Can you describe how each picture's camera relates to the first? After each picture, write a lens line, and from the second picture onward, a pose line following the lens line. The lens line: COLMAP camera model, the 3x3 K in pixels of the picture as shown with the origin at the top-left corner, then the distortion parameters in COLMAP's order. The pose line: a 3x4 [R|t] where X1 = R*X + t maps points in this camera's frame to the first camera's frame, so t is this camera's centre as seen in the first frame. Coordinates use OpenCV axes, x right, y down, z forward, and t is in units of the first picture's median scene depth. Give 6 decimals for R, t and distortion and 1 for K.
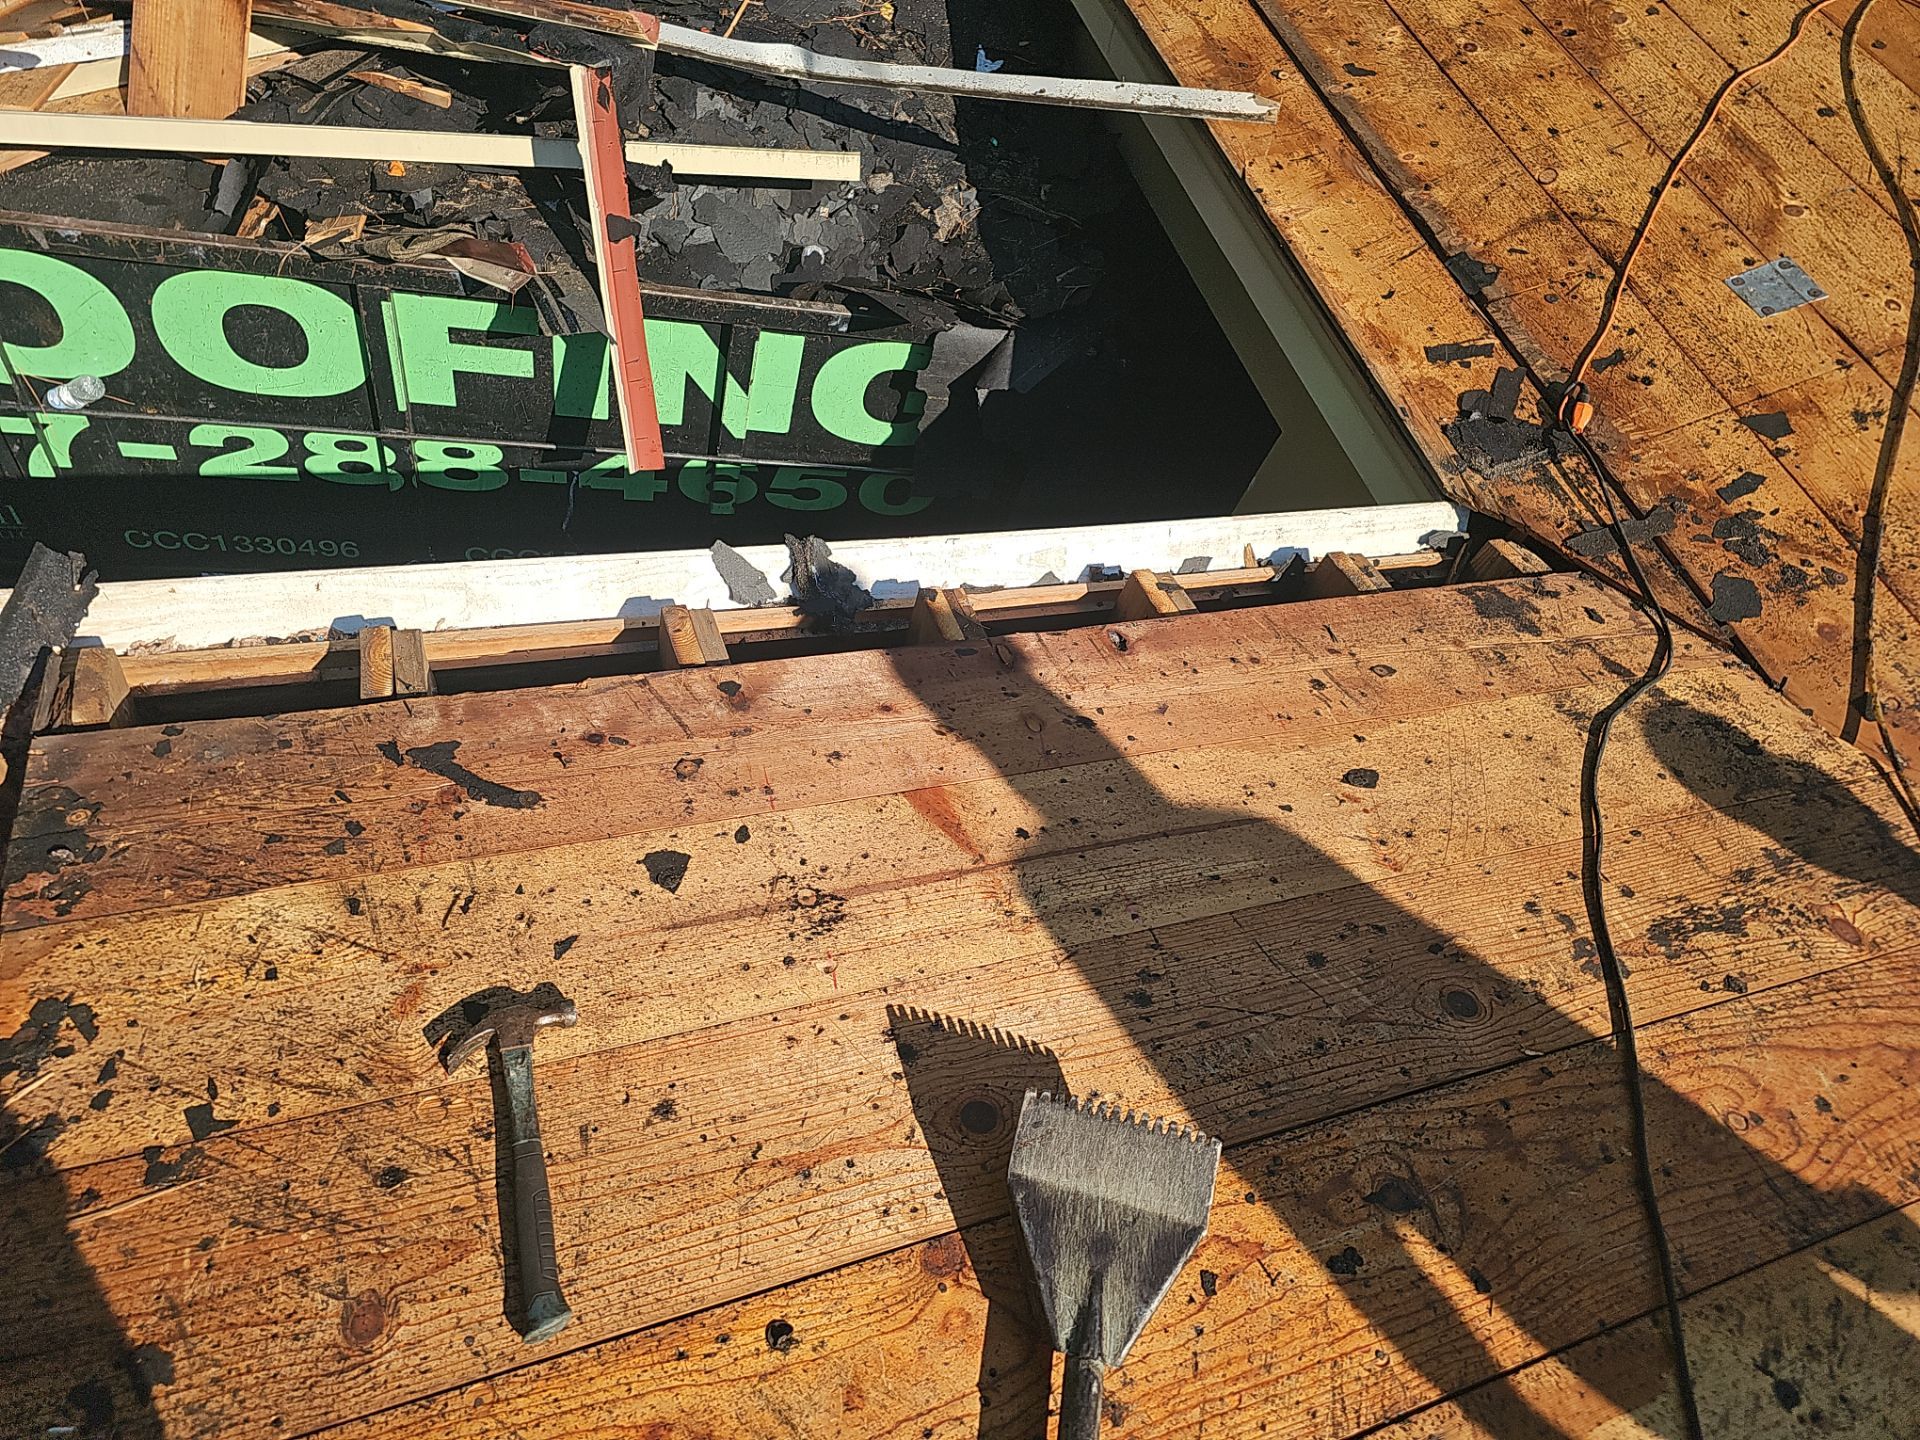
lens RADIAL K [[1255.3, 0, 960.0], [0, 1255.3, 720.0], [0, 0, 1]] dist [0.015309, -0.015572]
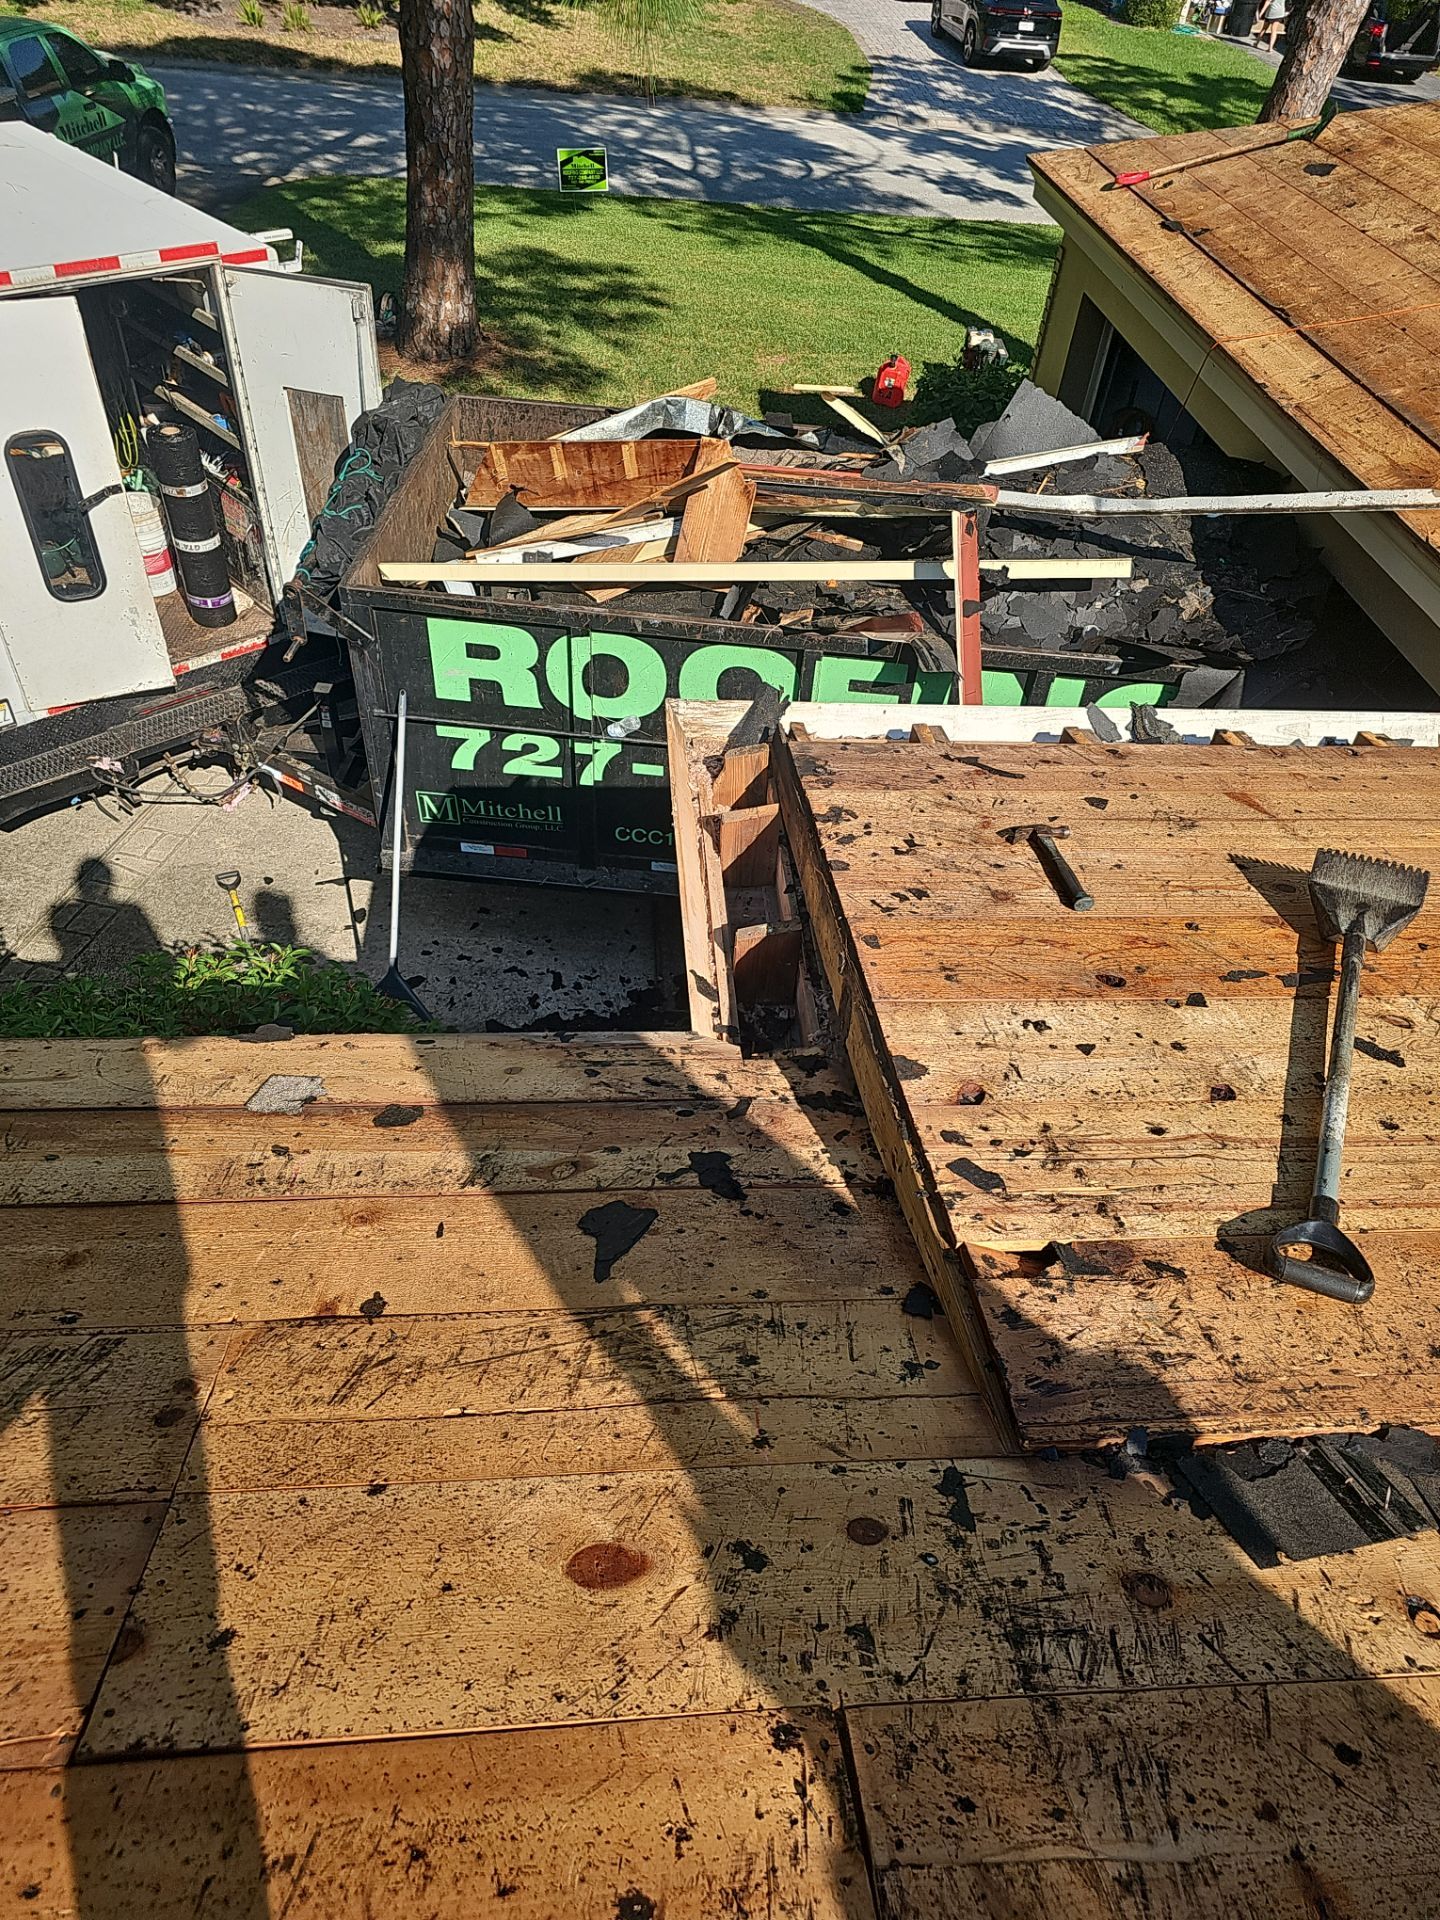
lens RADIAL K [[1255.3, 0, 720.0], [0, 1255.3, 960.0], [0, 0, 1]] dist [0.015309, -0.015572]
pose [[0.954738, 0.019177, -0.296828, -0.097731], [-0.086257, 0.972888, -0.214587, 0.377210], [0.284666, 0.230478, 0.930508, -0.410895]]
